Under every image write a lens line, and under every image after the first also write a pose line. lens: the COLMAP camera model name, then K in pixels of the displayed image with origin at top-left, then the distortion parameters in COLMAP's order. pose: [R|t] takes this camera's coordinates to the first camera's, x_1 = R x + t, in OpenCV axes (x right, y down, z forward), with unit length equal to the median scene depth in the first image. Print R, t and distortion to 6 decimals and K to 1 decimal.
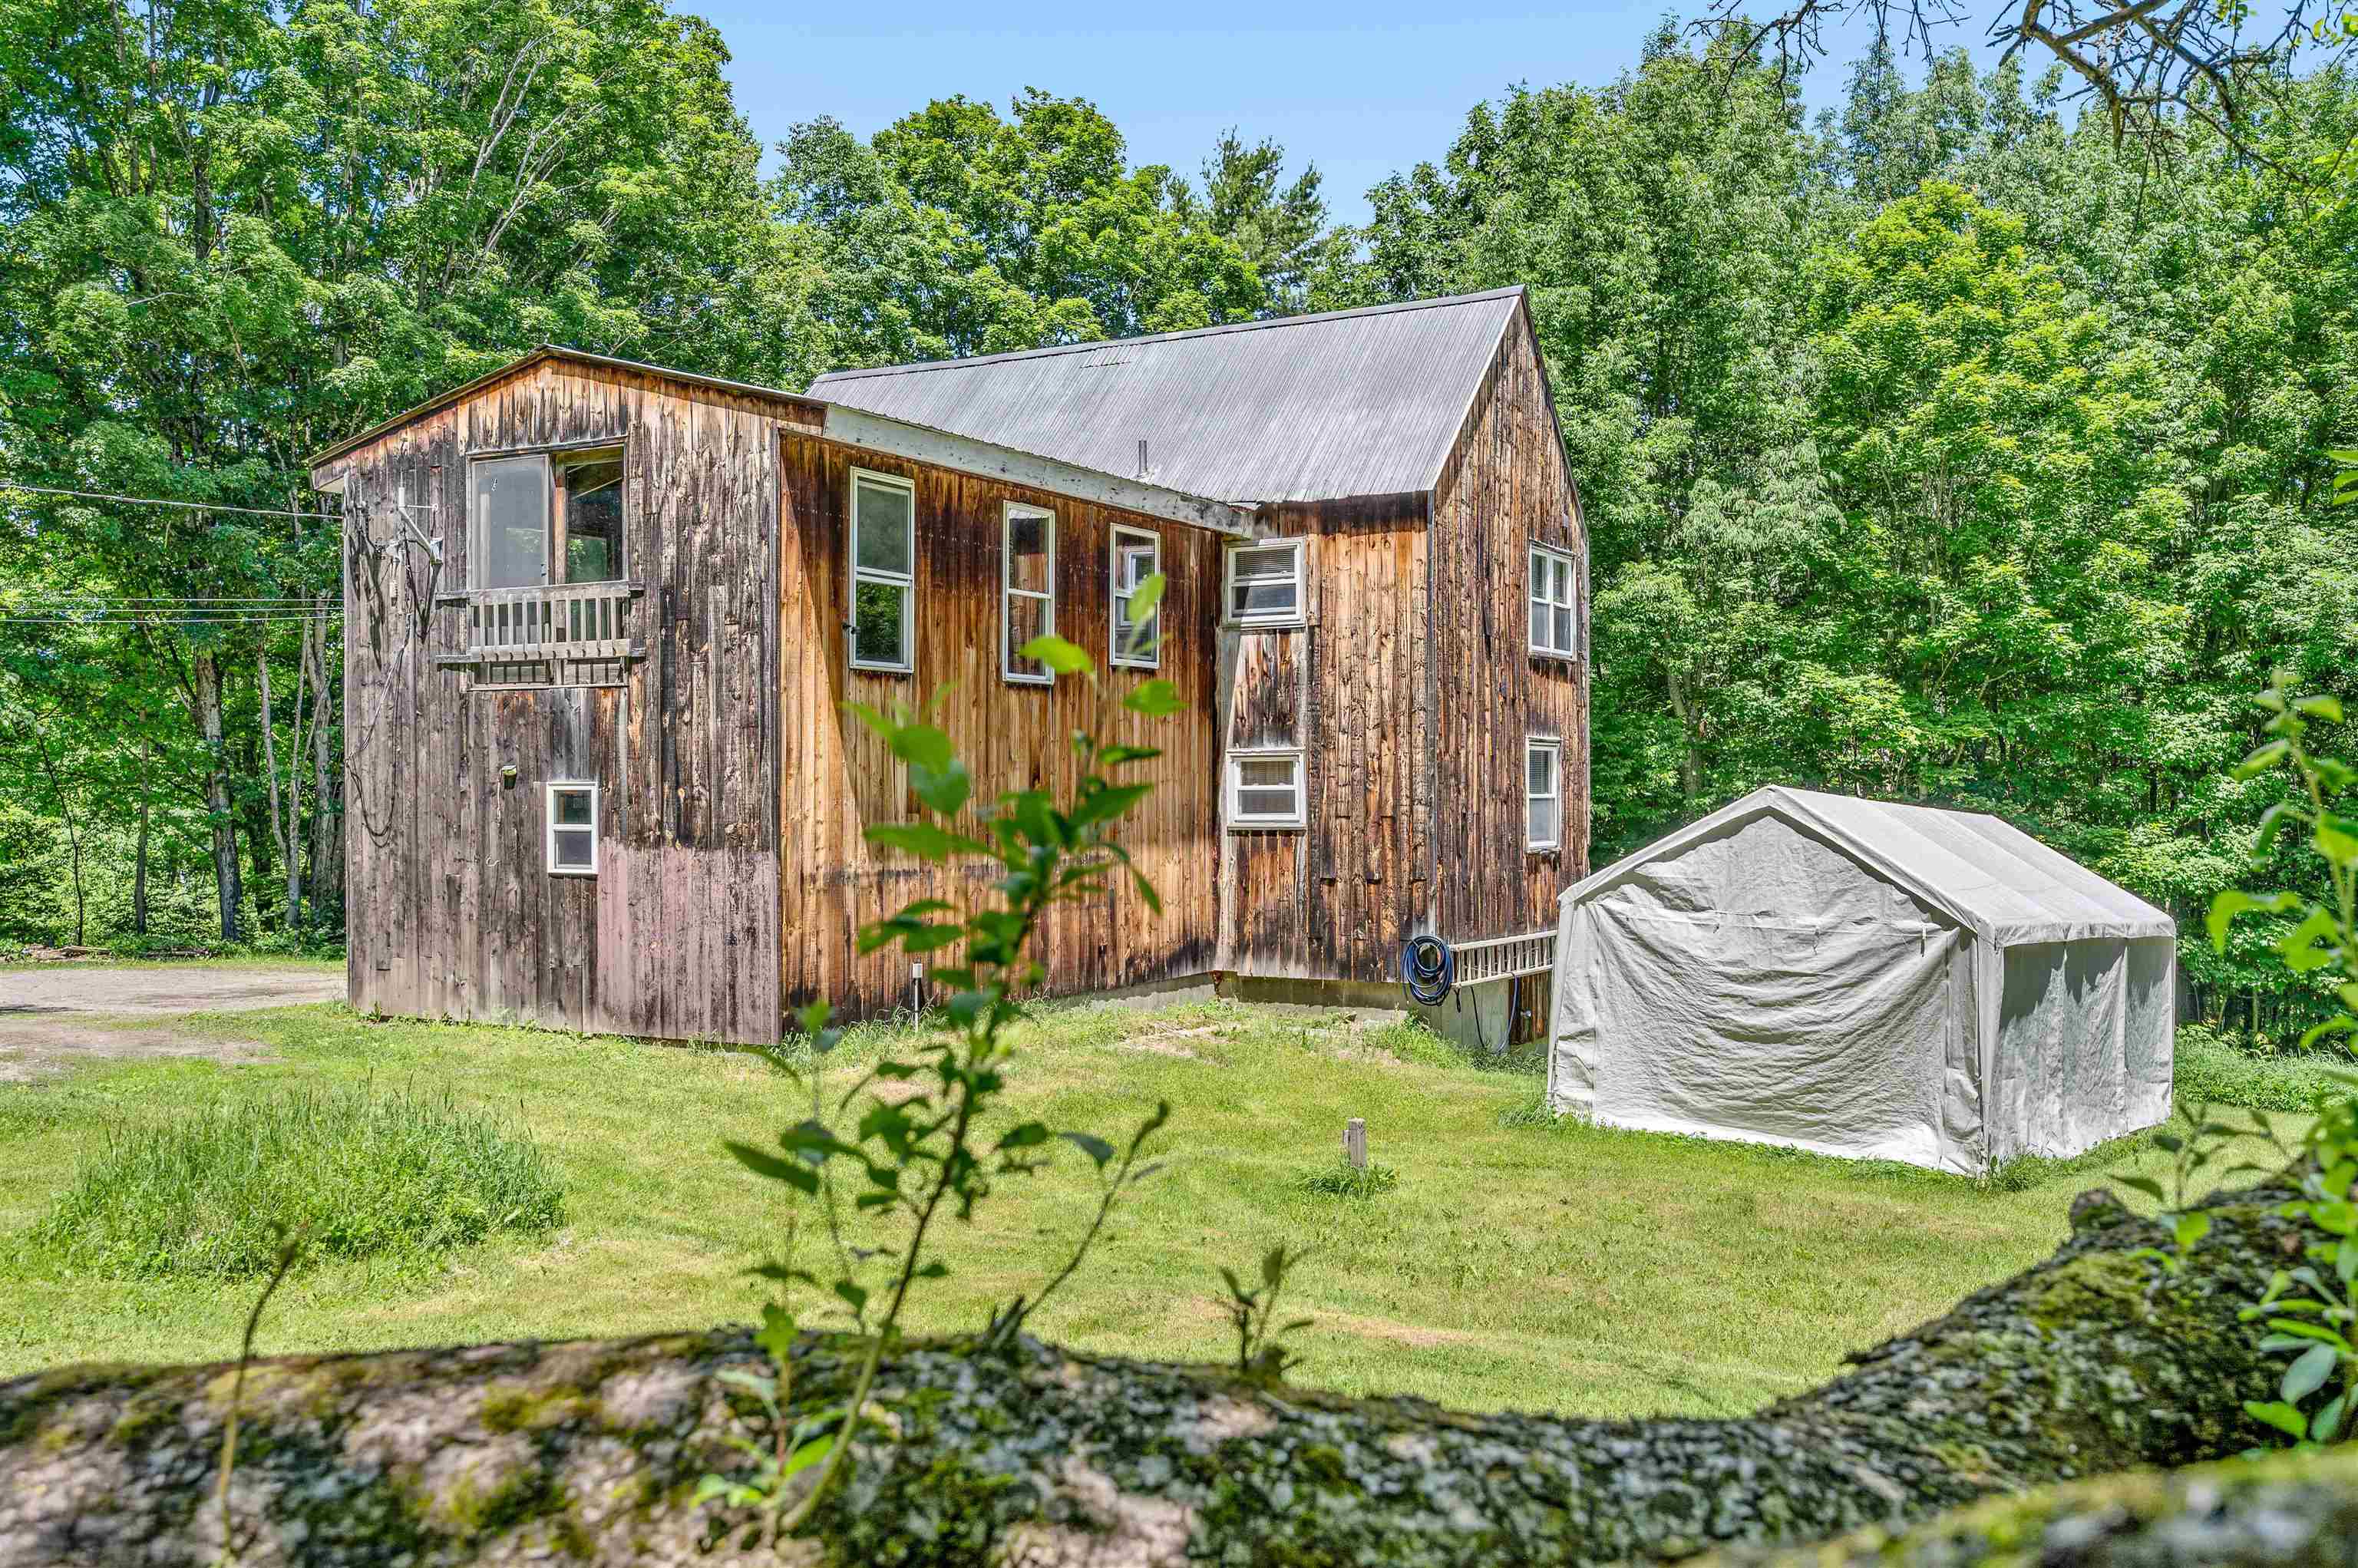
lens RADIAL K [[2074.4, 0, 1179.0], [0, 2074.4, 784.0], [0, 0, 1]] dist [0.005980, 0.003144]
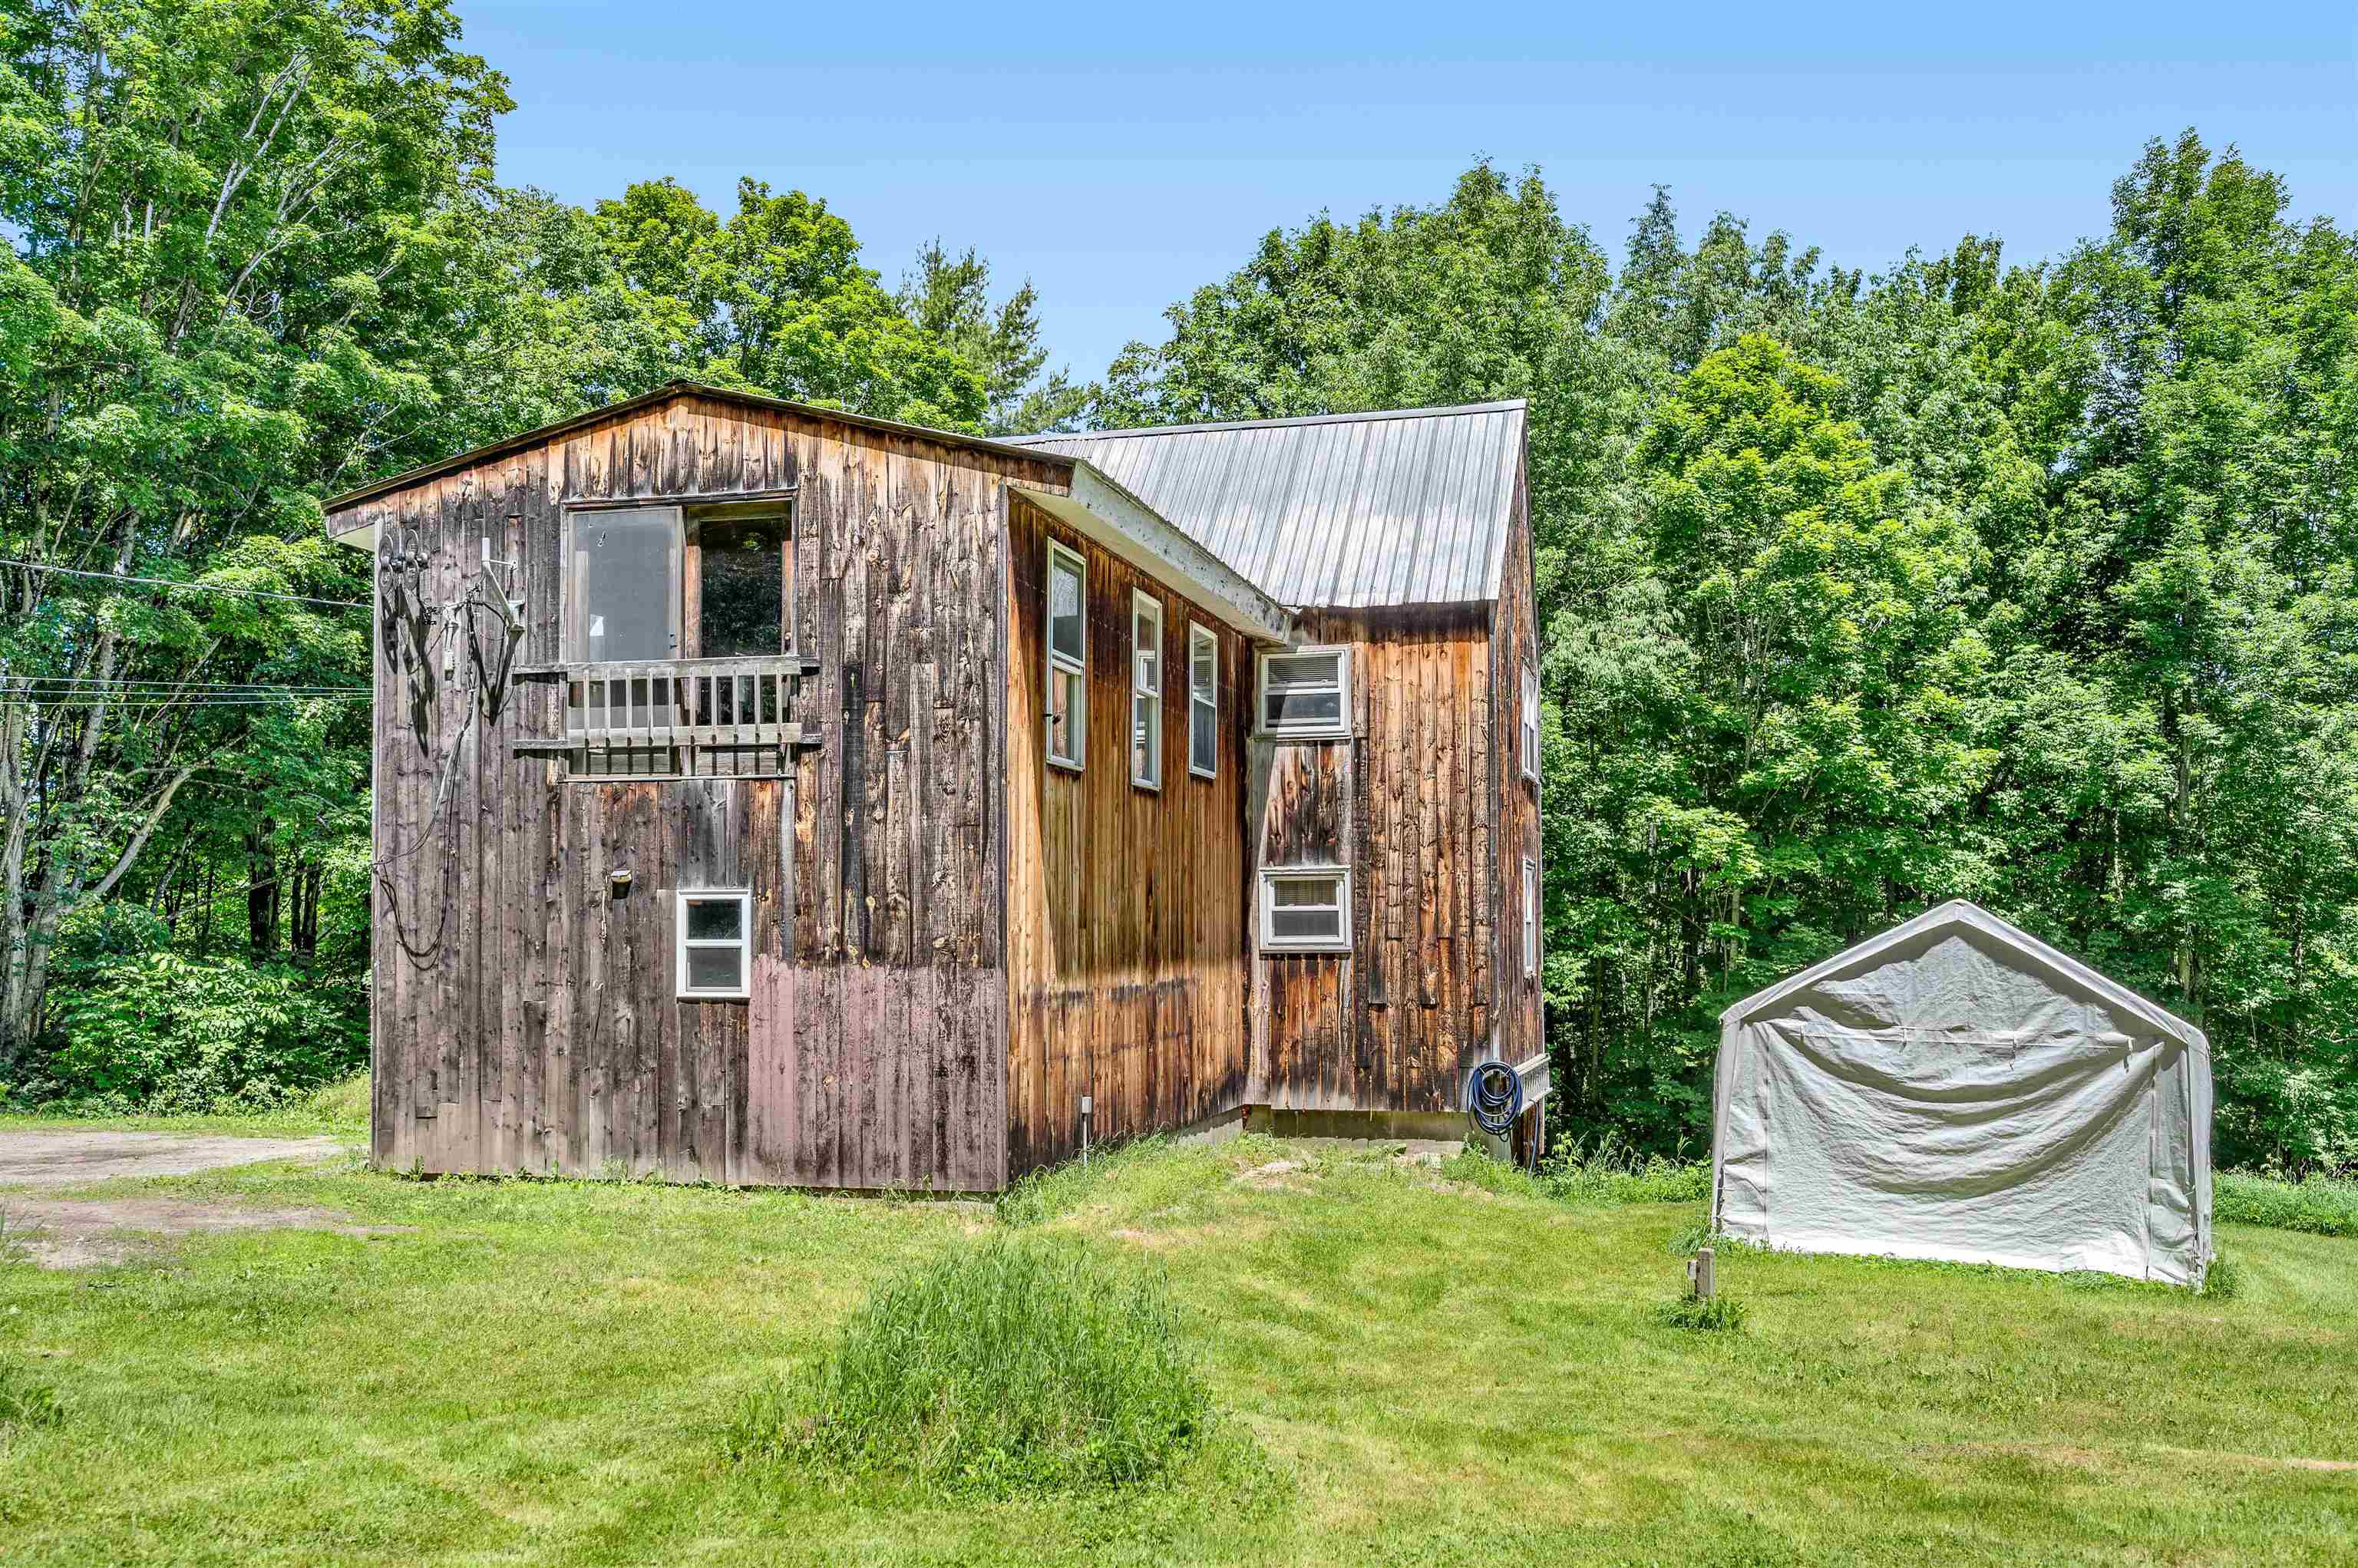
lens RADIAL K [[2093.2, 0, 1179.5], [0, 2093.2, 865.6], [0, 0, 1]] dist [-0.004945, -0.004379]
pose [[0.967105, 0.008904, 0.254220, -0.309003], [-0.000826, 0.999492, -0.031867, 0.015469], [-0.254374, 0.030609, 0.966621, 0.114443]]
